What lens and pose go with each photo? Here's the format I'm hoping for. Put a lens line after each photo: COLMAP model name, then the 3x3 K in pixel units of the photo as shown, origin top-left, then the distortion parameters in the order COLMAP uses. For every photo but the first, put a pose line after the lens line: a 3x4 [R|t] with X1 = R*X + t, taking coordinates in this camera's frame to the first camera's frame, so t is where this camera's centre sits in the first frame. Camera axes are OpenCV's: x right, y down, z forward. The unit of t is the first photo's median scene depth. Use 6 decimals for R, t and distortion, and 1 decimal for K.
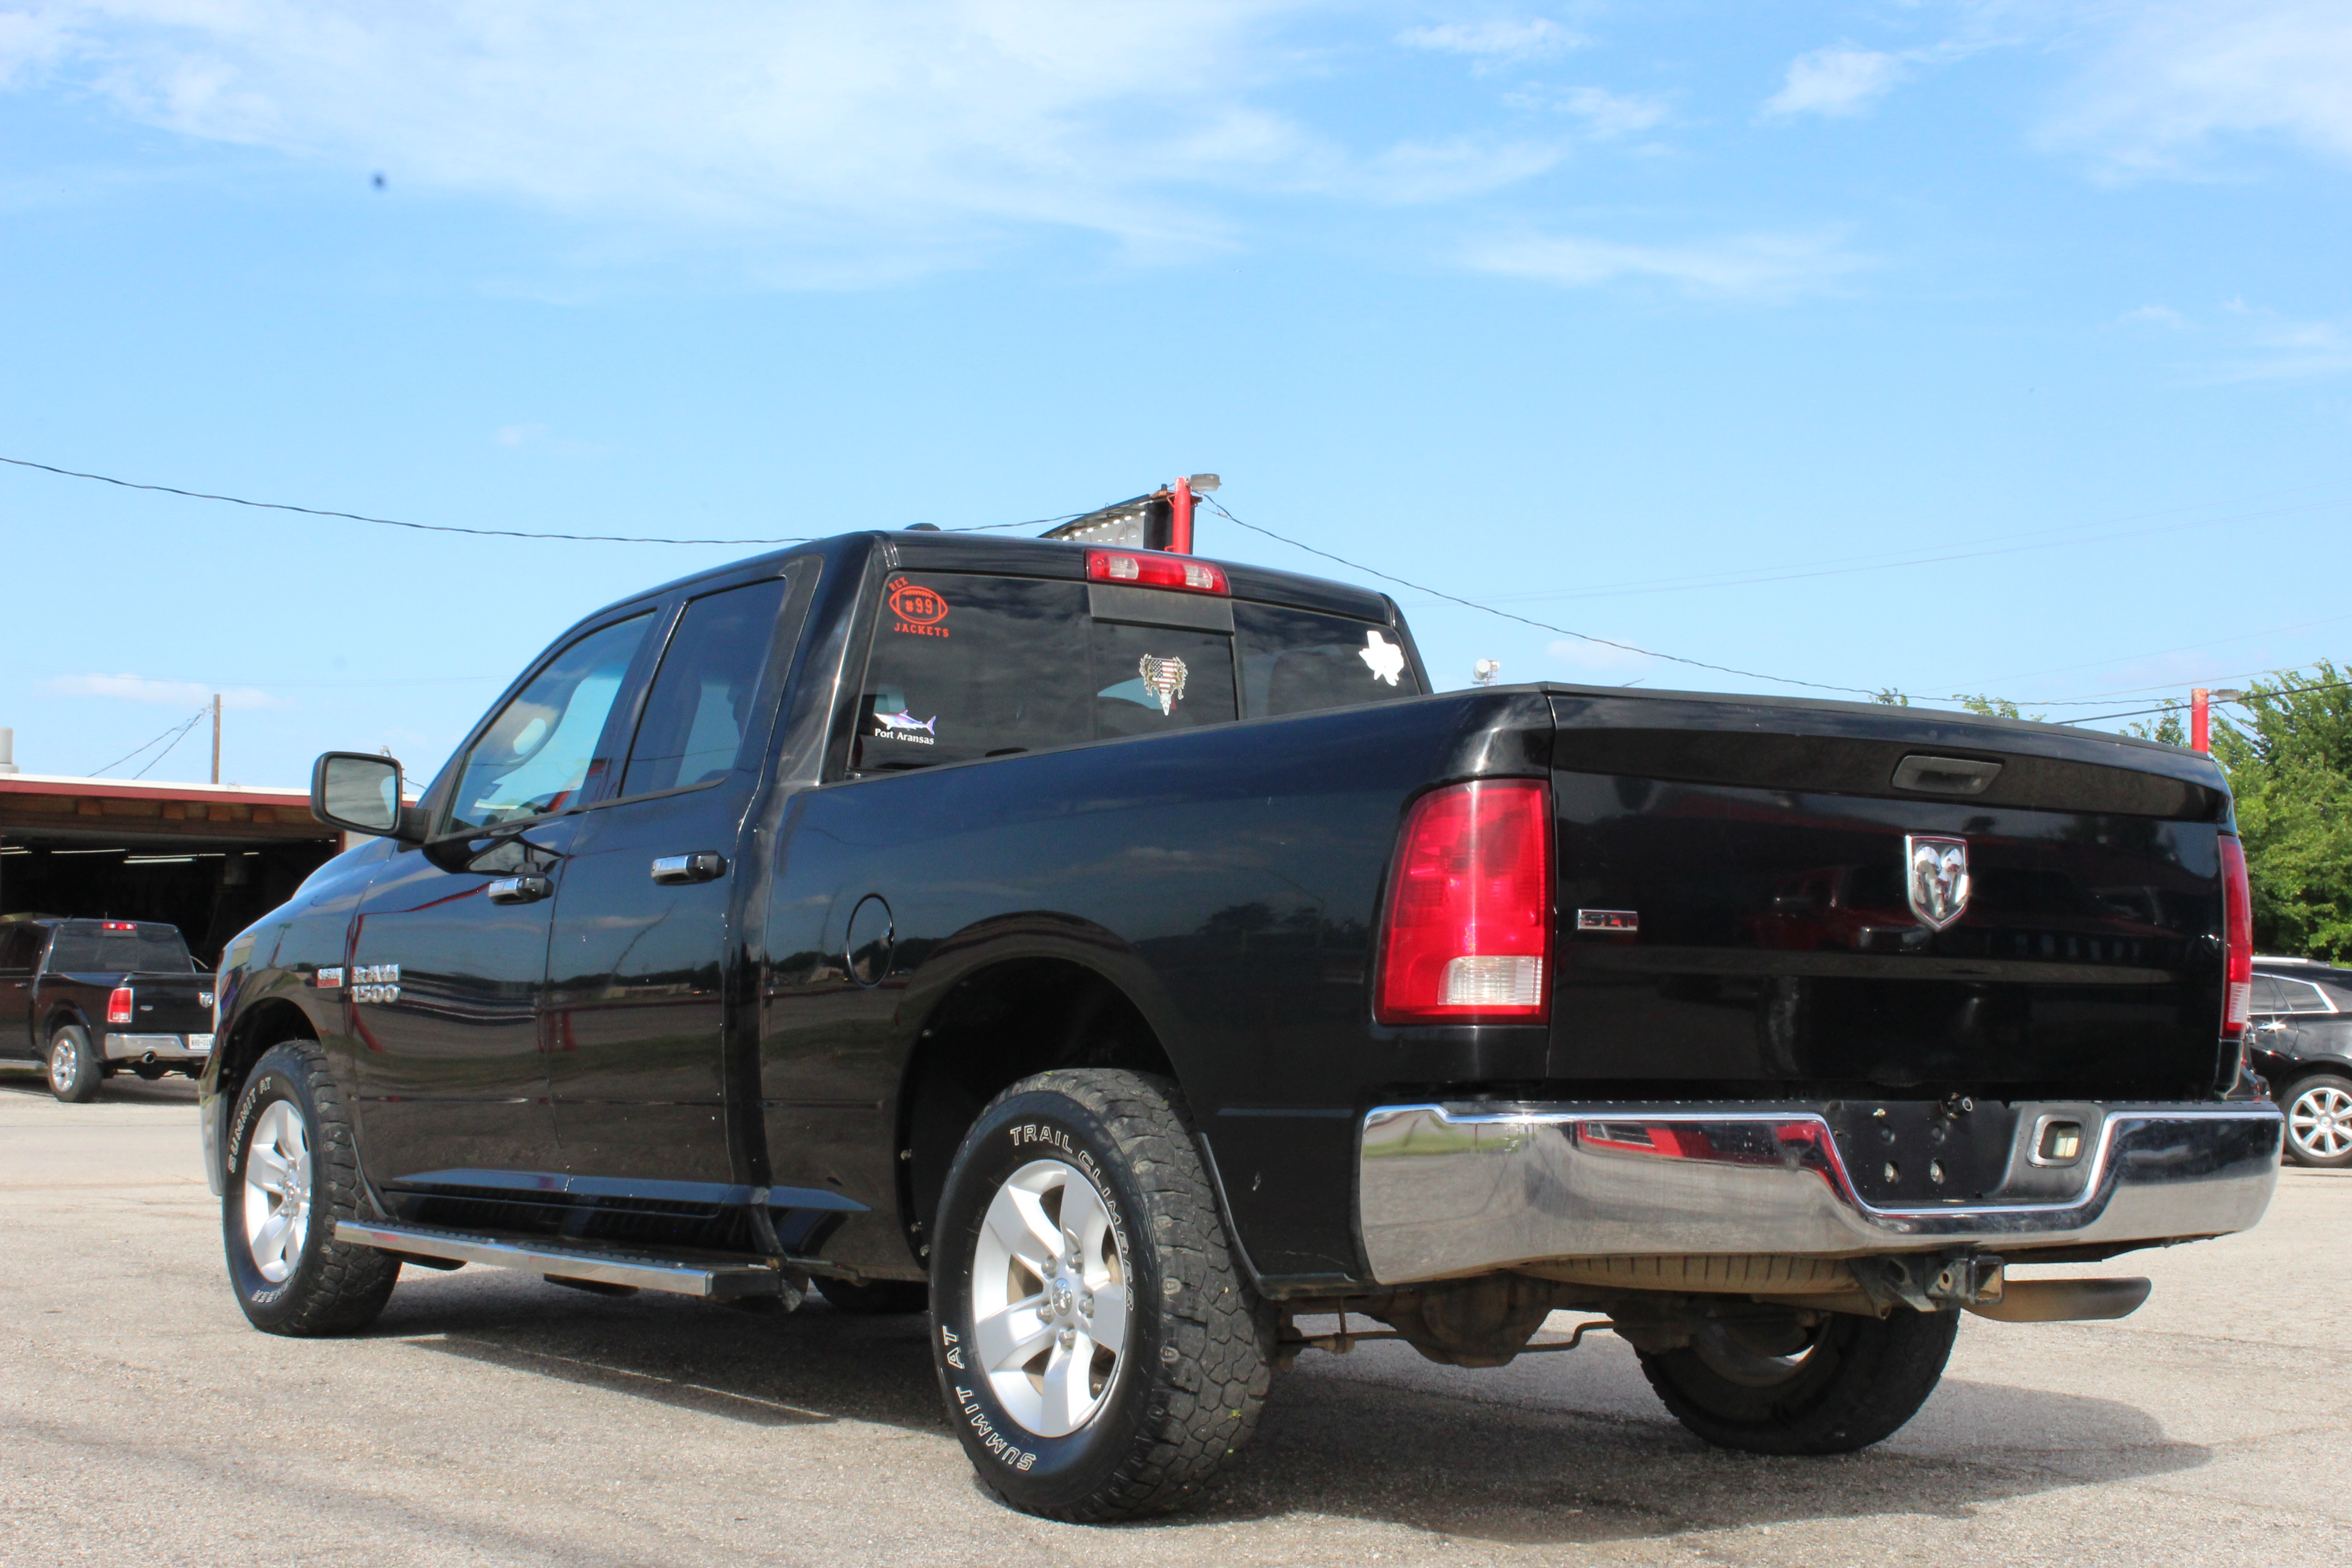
lens RADIAL K [[3202.7, 0, 1176.0], [0, 3202.7, 784.0], [0, 0, 1]] dist [-0.039483, 0.065158]
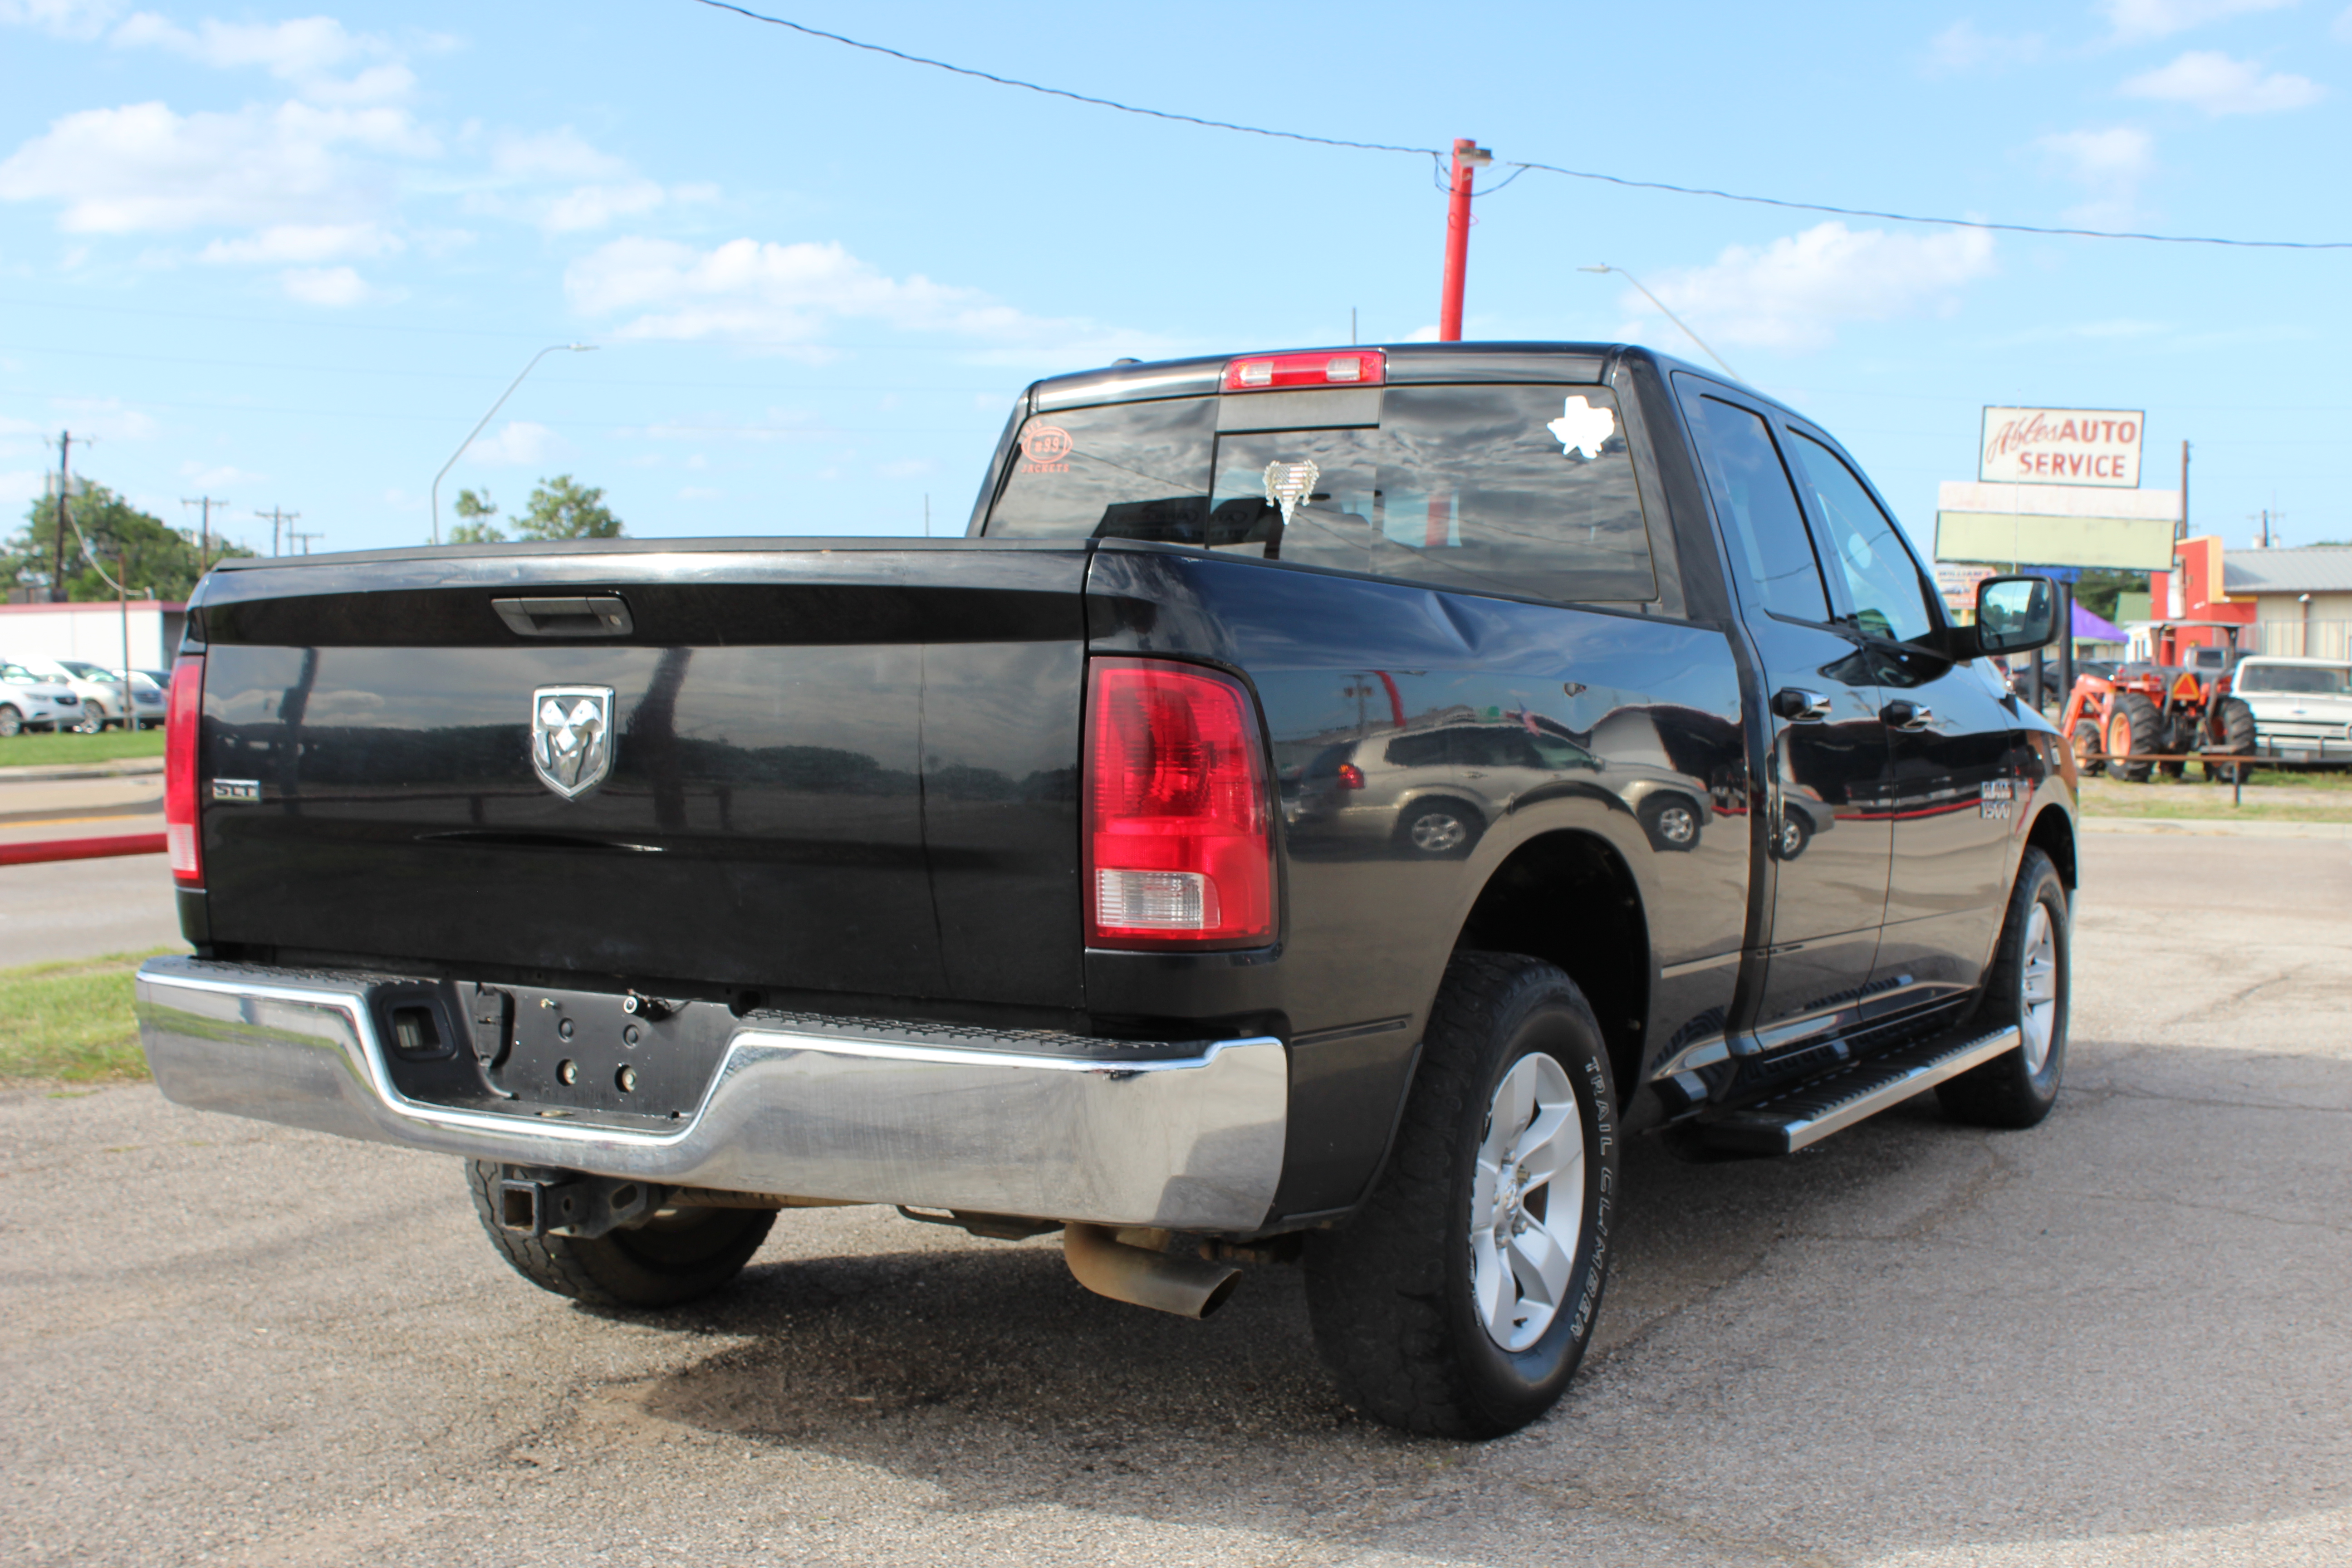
lens RADIAL K [[2714.3, 0, 1176.0], [0, 2714.3, 784.0], [0, 0, 1]] dist [-0.087309, -0.000321]
pose [[0.416201, 0.019400, -0.909066, 0.796908], [0.066883, 0.996411, 0.051885, 0.012635], [0.906810, -0.082396, 0.413409, 0.702989]]
